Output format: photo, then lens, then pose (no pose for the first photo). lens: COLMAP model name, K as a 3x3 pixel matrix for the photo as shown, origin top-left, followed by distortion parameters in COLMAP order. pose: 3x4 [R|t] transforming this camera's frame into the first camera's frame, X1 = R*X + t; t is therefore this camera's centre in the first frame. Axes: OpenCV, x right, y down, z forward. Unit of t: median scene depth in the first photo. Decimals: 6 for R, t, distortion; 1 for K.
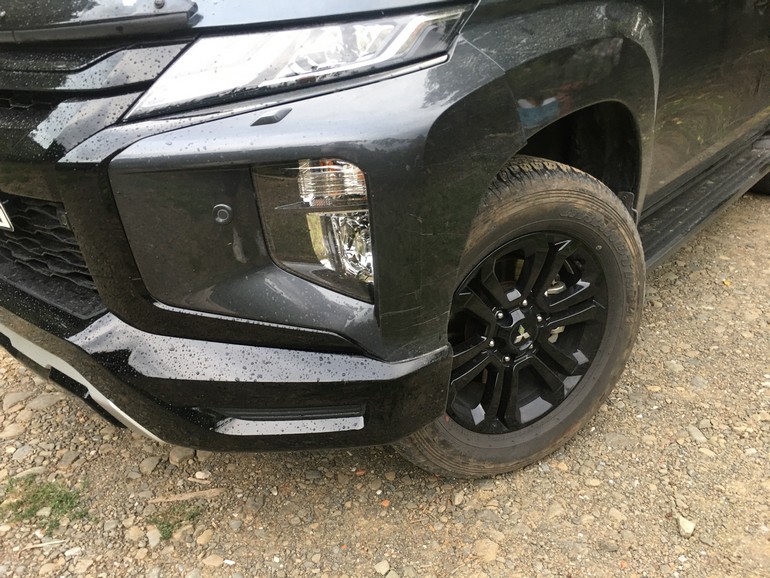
lens RADIAL K [[651.0, 0, 368.3], [0, 651.0, 295.0], [0, 0, 1]] dist [0.060355, -0.019290]
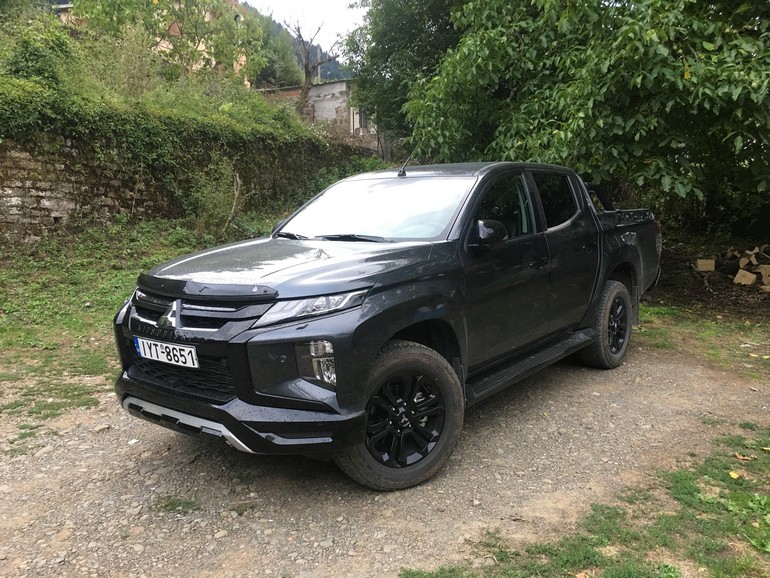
lens RADIAL K [[651.0, 0, 385.0], [0, 651.0, 289.4], [0, 0, 1]] dist [0.060355, -0.019290]
pose [[0.998267, 0.001432, 0.058836, 0.040967], [0.015900, 0.955970, -0.293034, 0.310887], [-0.056665, 0.293461, 0.954290, -1.341432]]
